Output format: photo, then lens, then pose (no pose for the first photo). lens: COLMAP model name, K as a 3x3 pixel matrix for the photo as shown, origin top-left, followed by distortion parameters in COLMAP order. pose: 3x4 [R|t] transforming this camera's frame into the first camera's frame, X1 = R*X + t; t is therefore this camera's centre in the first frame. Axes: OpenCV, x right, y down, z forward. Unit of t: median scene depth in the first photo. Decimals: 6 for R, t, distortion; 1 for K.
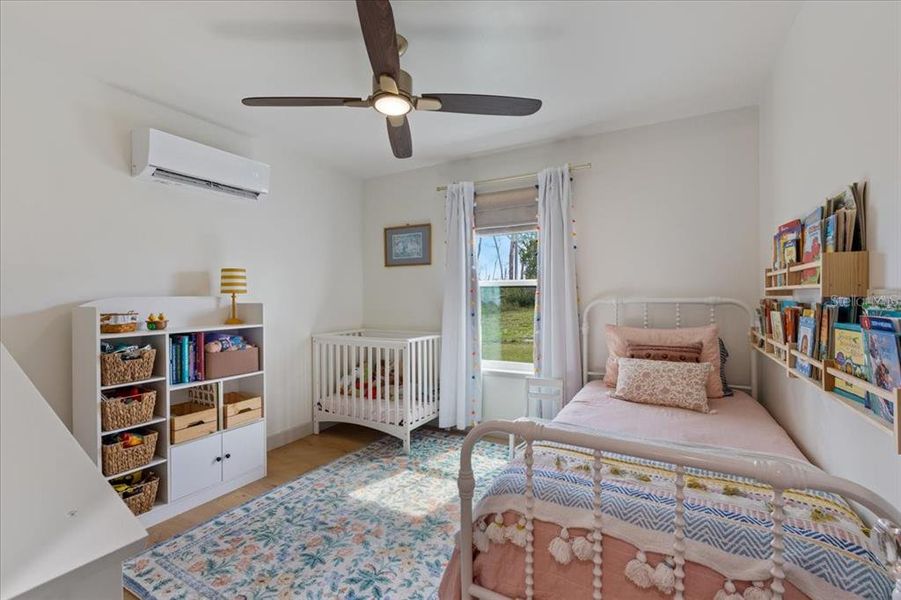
lens RADIAL K [[396.3, 0, 447.8], [0, 396.3, 297.3], [0, 0, 1]] dist [-0.004284, -0.000688]
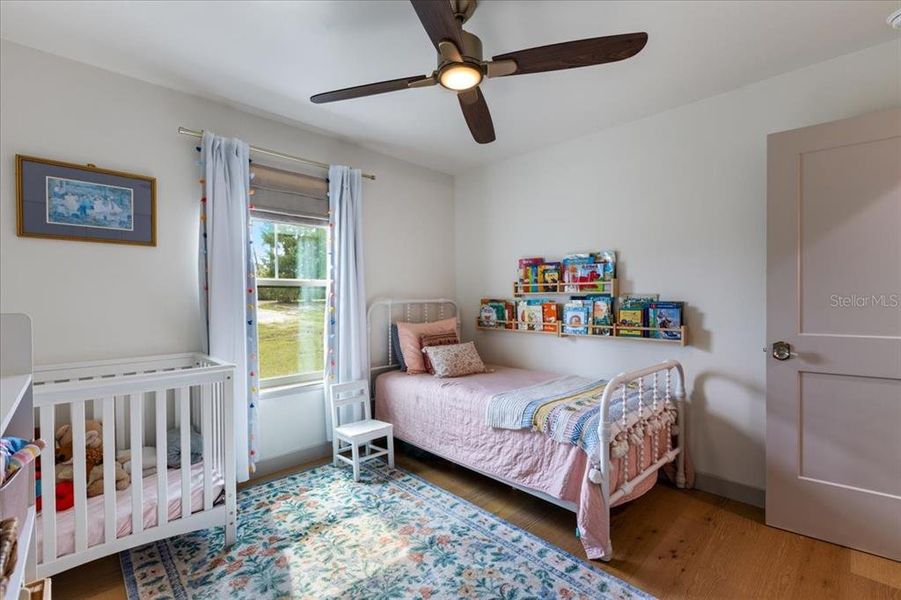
lens RADIAL K [[396.3, 0, 449.8], [0, 396.3, 301.8], [0, 0, 1]] dist [-0.004284, -0.000688]
pose [[0.287222, -0.003692, 0.957857, -0.622883], [0.005714, 0.999981, 0.002141, 0.006702], [-0.957847, 0.004858, 0.287237, 0.486732]]
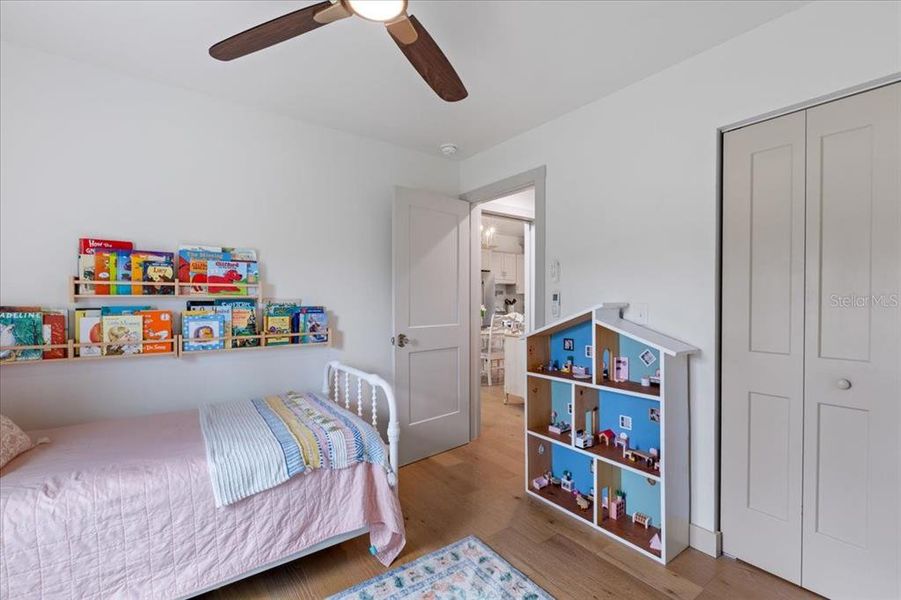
lens RADIAL K [[396.3, 0, 449.2], [0, 396.3, 303.0], [0, 0, 1]] dist [-0.004284, -0.000688]
pose [[-0.907221, 0.007009, 0.420596, -0.319286], [0.010481, 0.999927, 0.005944, 0.000568], [-0.420524, 0.009800, -0.907229, 0.964462]]
